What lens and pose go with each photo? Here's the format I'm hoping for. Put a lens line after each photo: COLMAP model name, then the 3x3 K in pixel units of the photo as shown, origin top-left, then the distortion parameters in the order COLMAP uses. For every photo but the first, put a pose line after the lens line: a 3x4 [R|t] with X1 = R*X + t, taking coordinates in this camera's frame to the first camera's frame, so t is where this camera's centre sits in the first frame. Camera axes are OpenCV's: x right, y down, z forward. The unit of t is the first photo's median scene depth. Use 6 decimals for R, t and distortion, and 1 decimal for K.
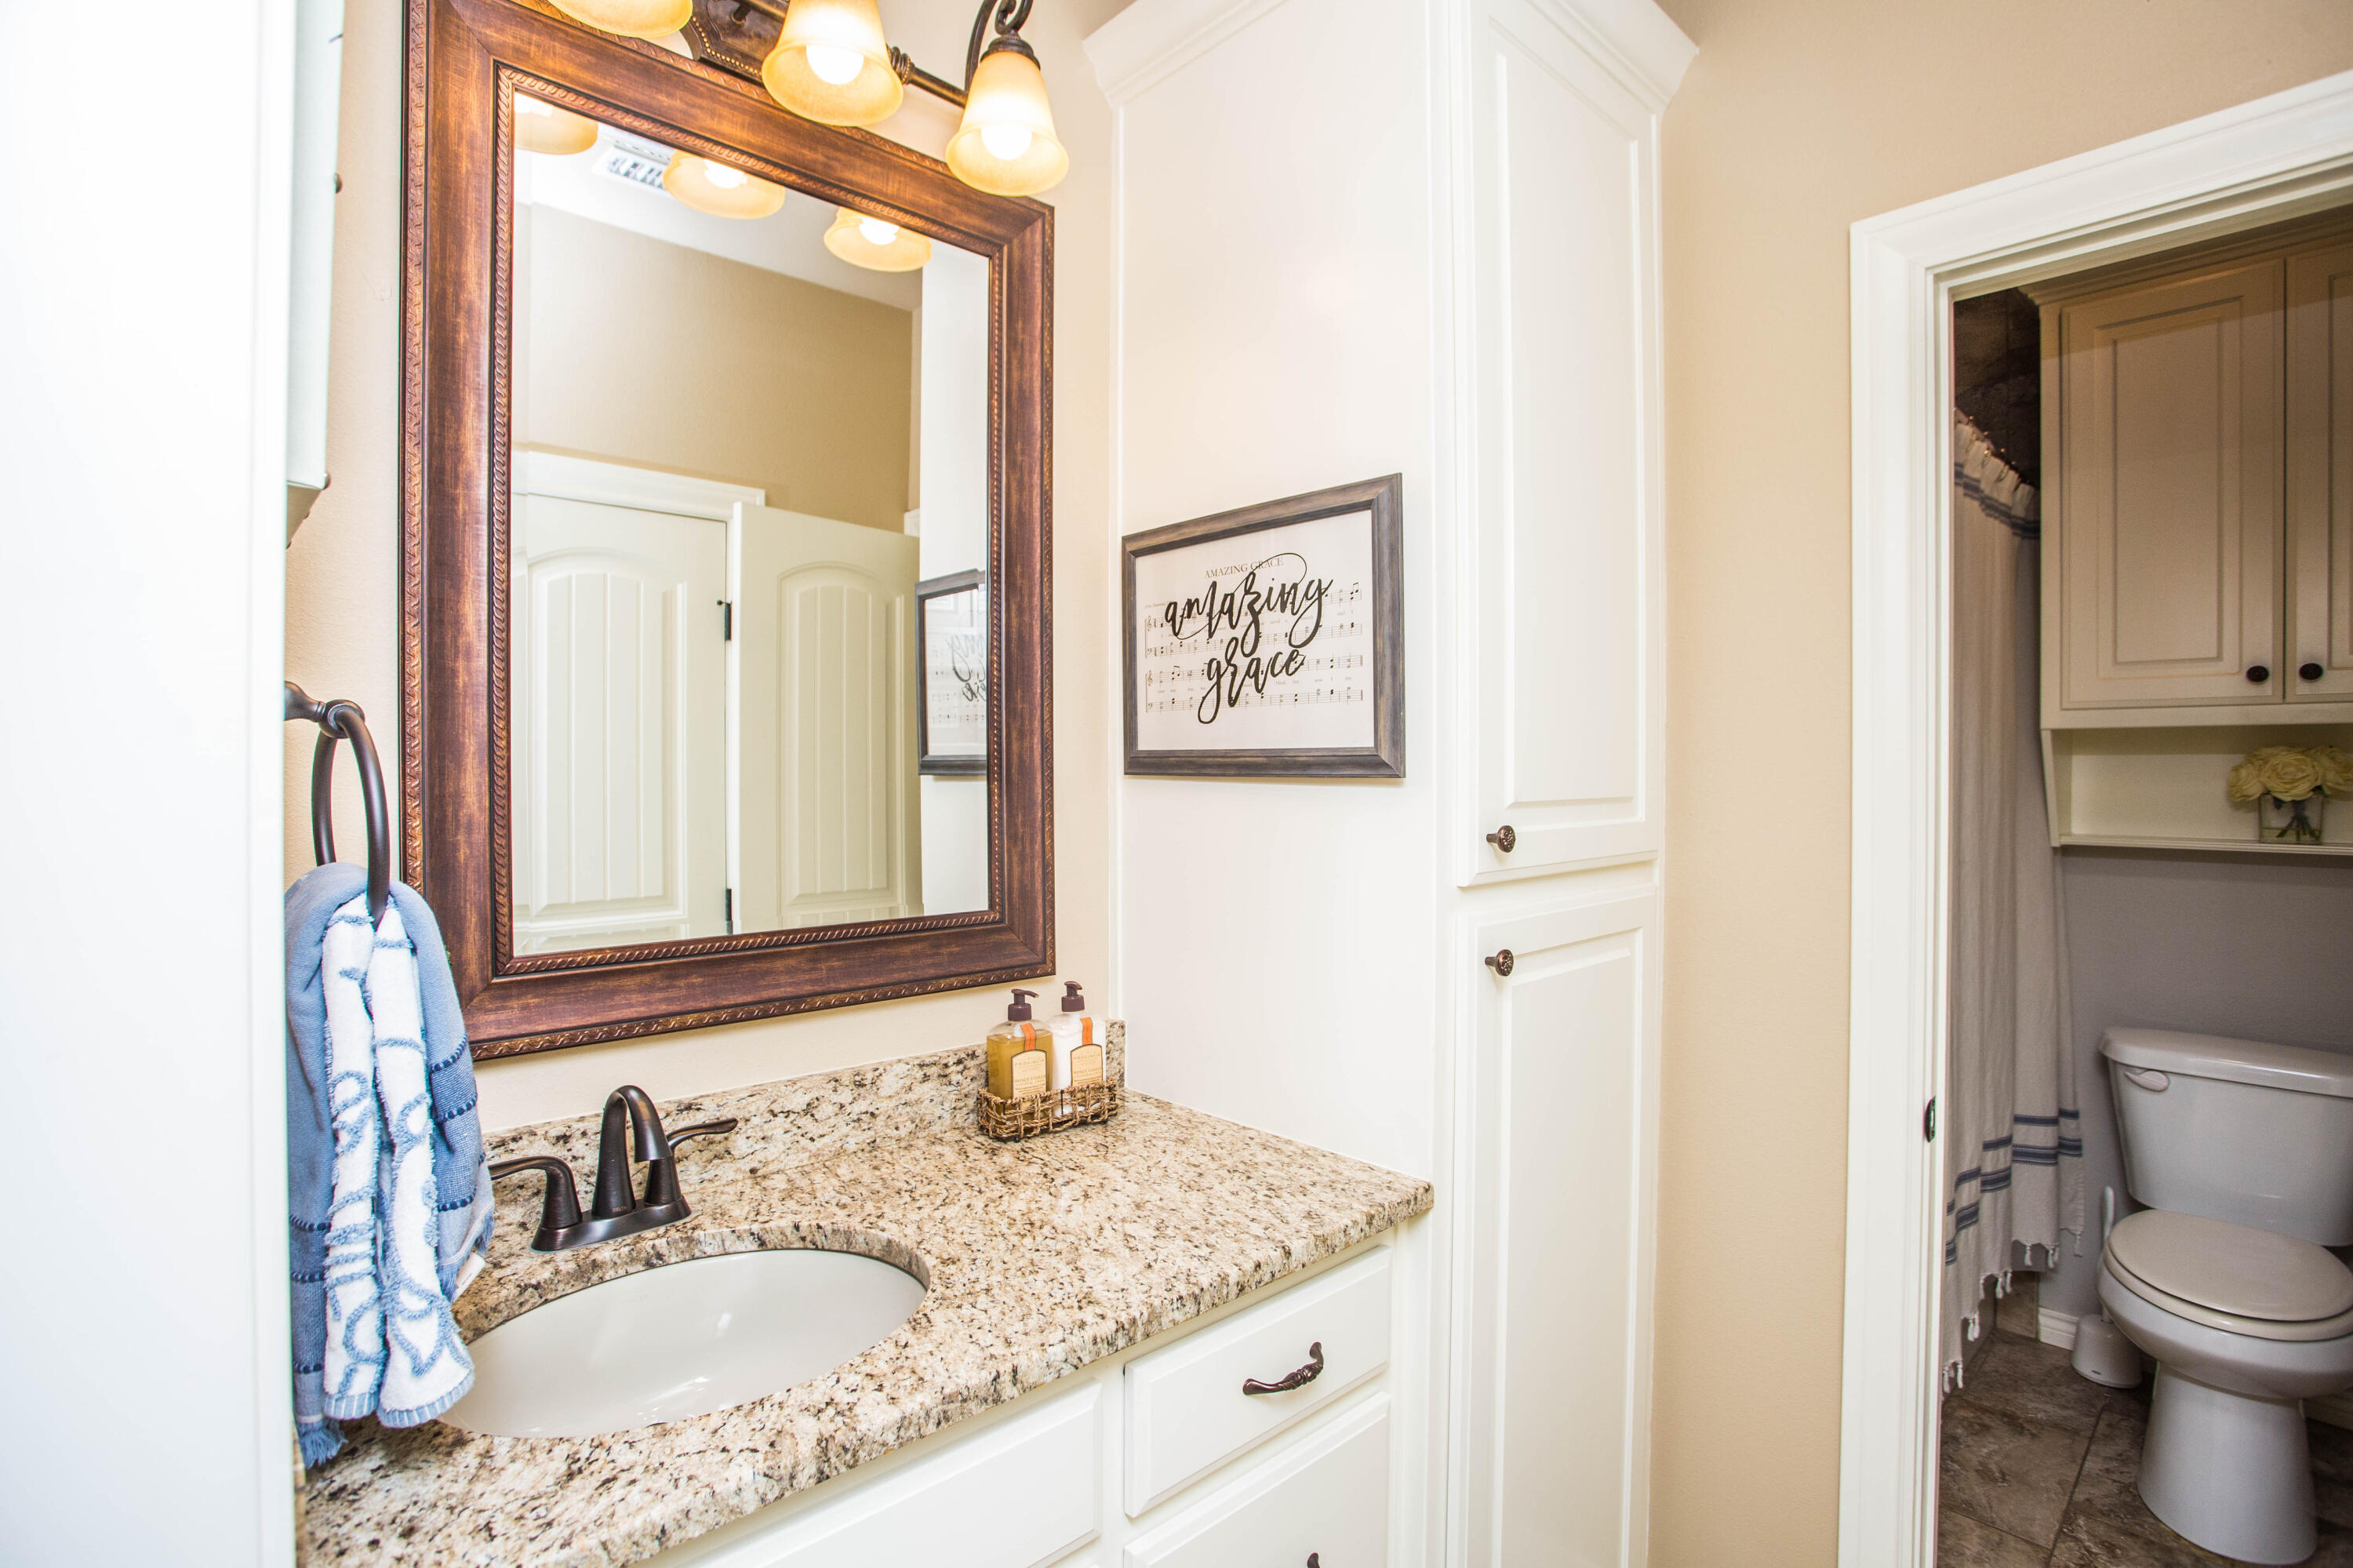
lens RADIAL K [[1166.1, 0, 1143.8], [0, 1166.1, 779.6], [0, 0, 1]] dist [-0.076438, 0.030007]
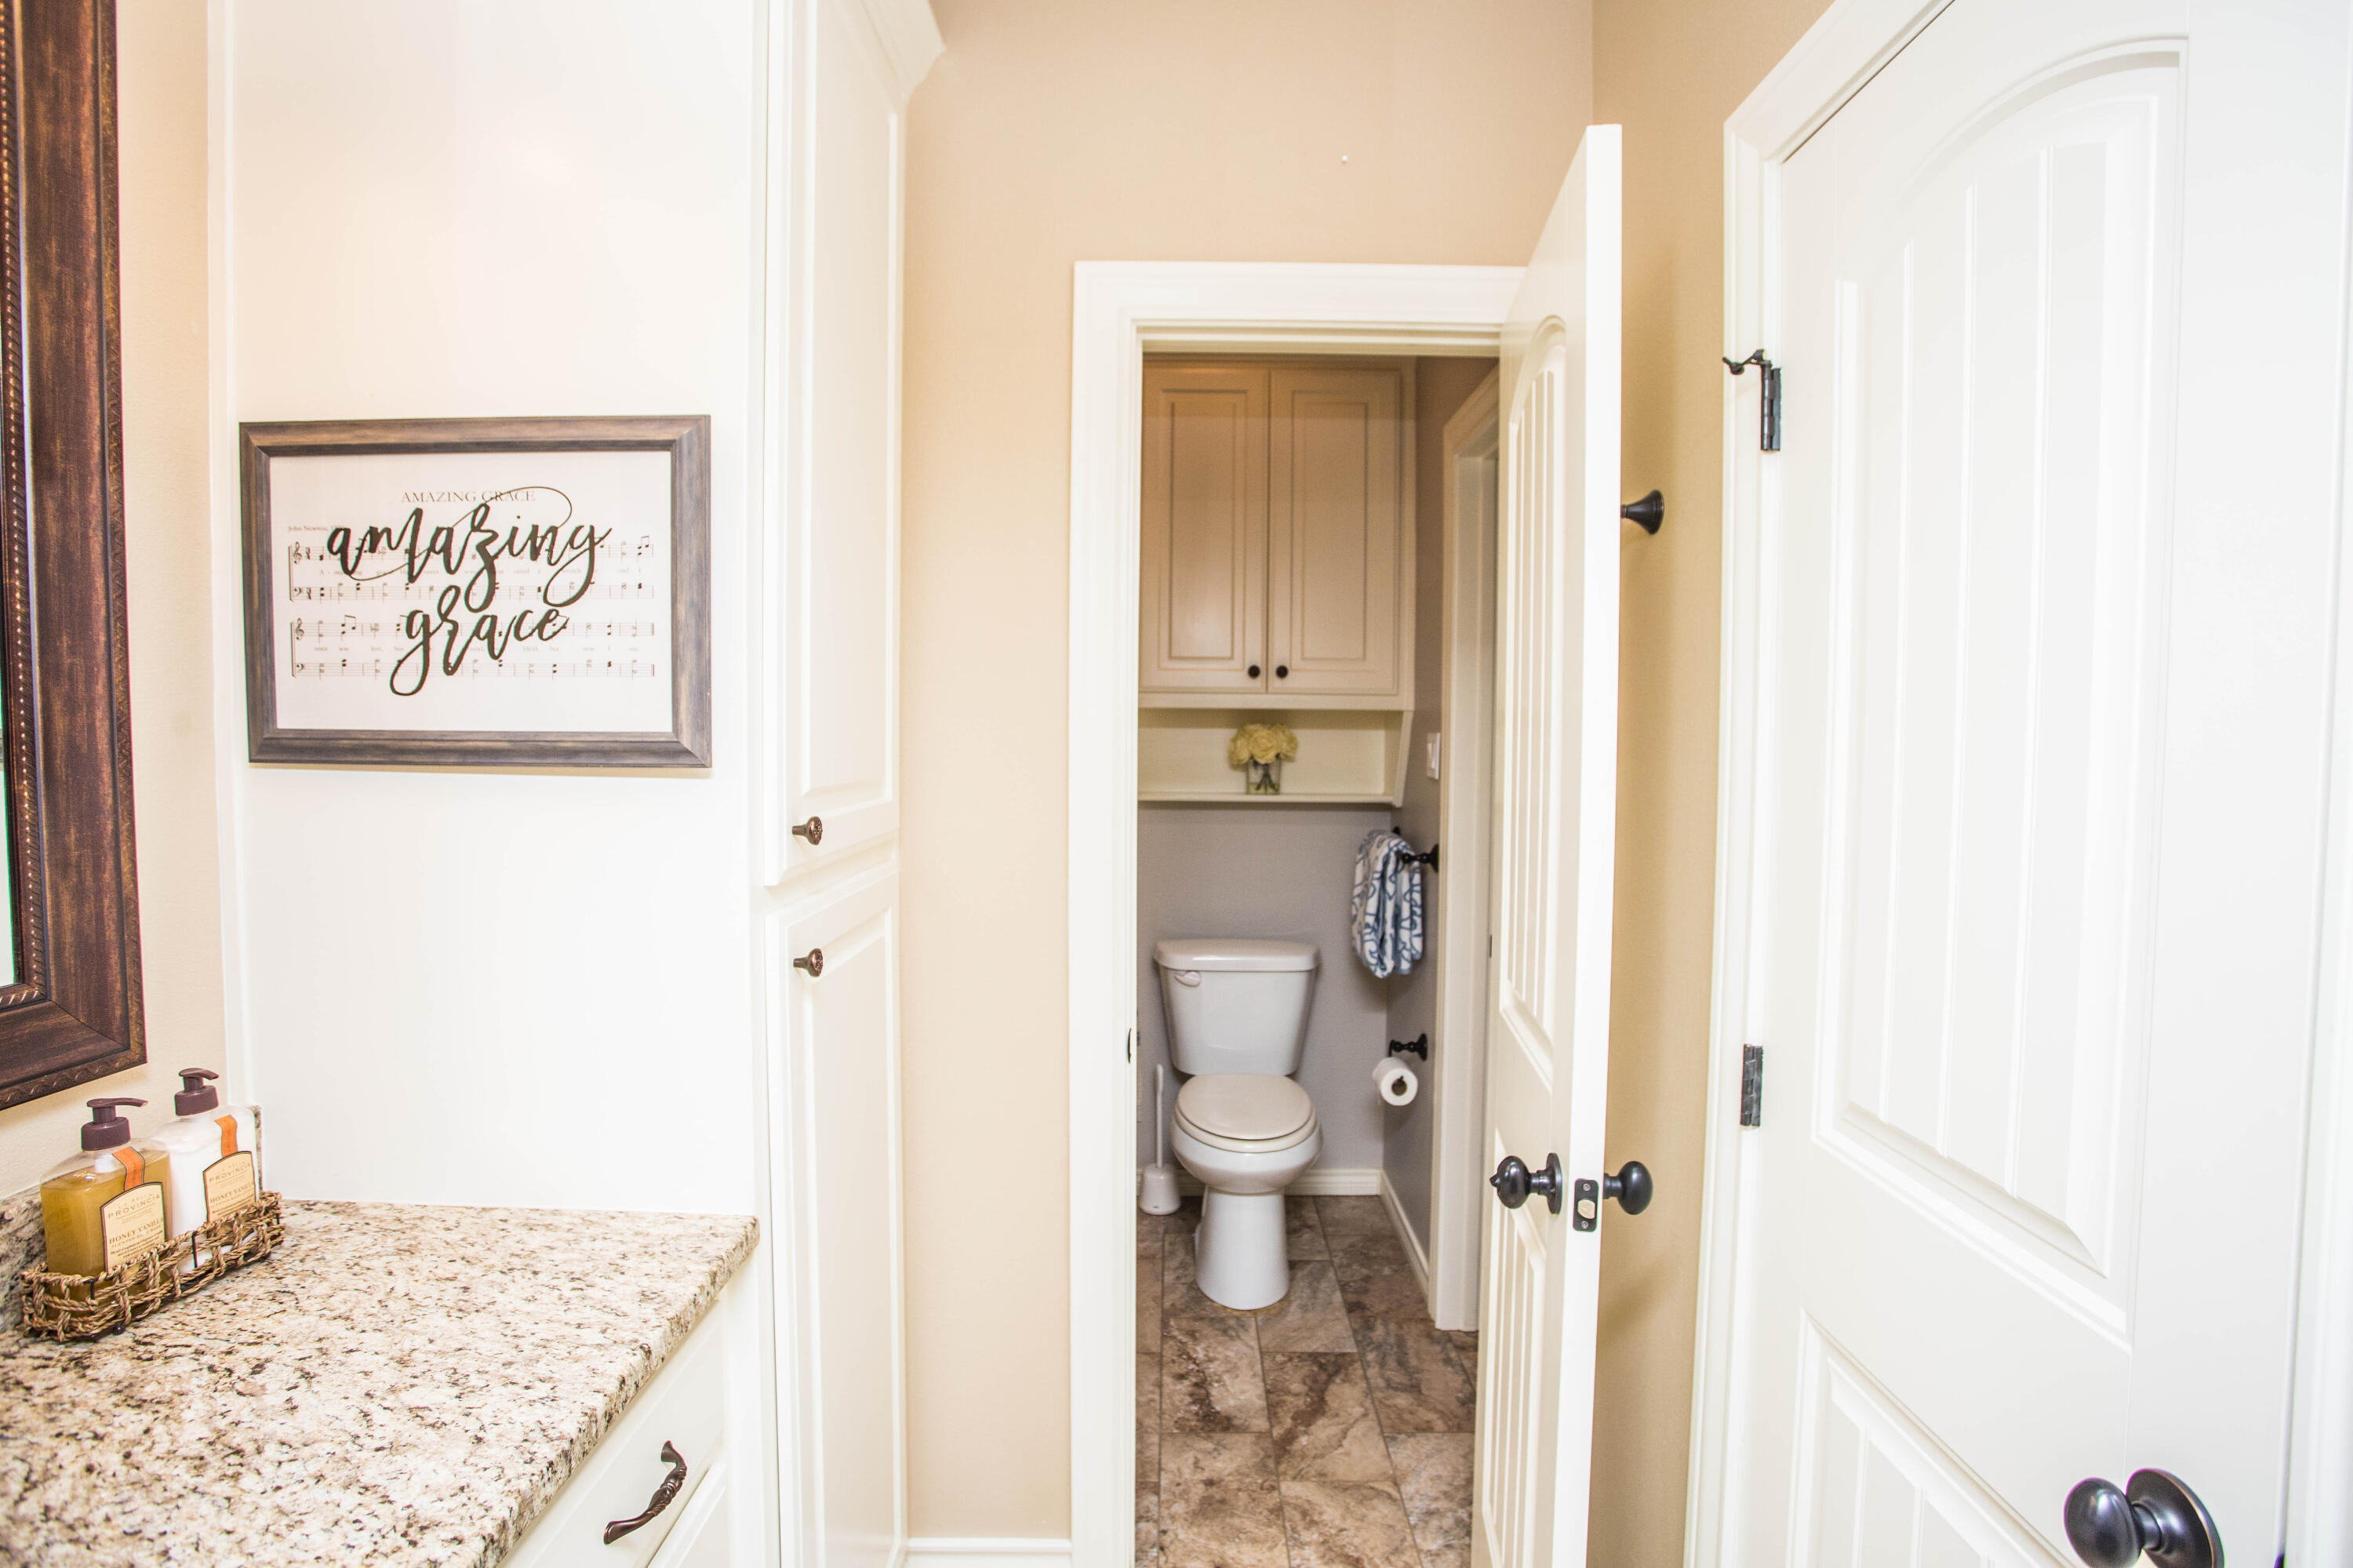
lens RADIAL K [[1162.0, 0, 1165.0], [0, 1162.0, 777.0], [0, 0, 1]] dist [-0.071356, 0.029859]
pose [[0.676919, -0.027043, 0.735561, -0.157347], [-0.000324, 0.999314, 0.037038, -0.023280], [-0.736058, -0.025310, 0.676446, 0.142547]]
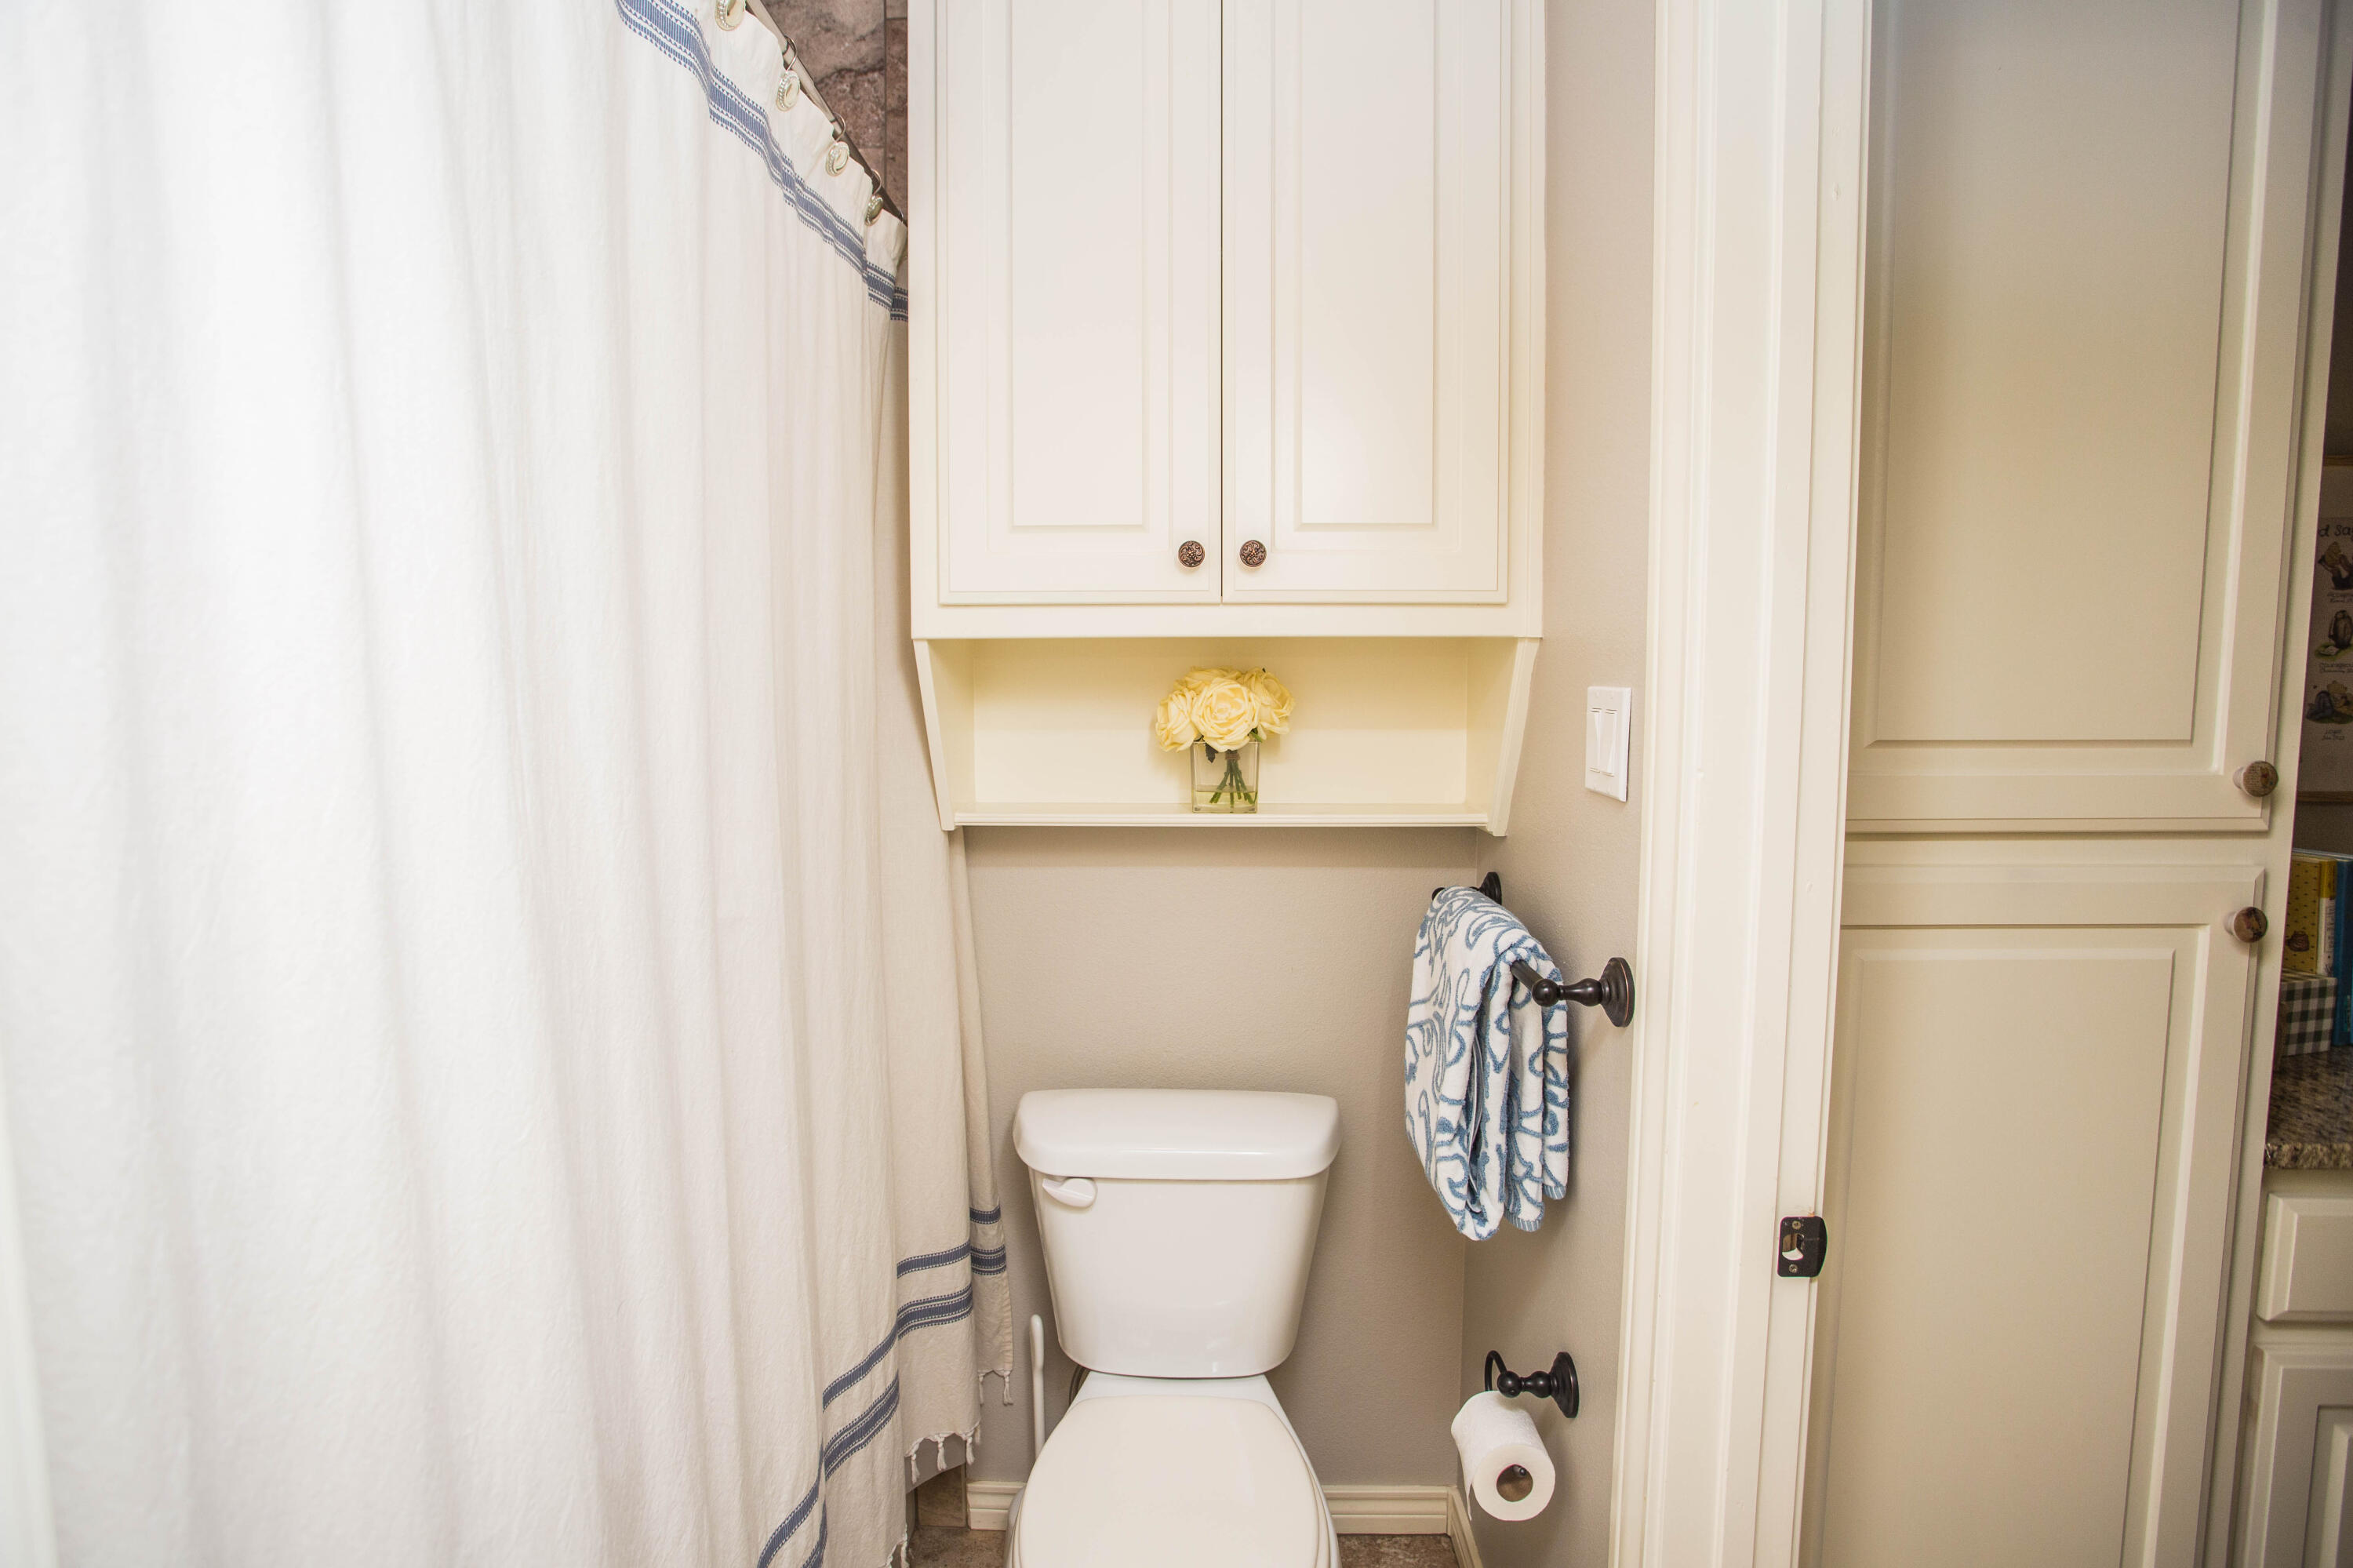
lens RADIAL K [[1162.0, 0, 1165.0], [0, 1162.0, 777.0], [0, 0, 1]] dist [-0.071356, 0.029859]
pose [[0.703497, -0.068065, 0.707431, 0.663397], [0.012744, 0.996451, 0.083199, -0.031717], [-0.710584, -0.049515, 0.701868, 0.694267]]
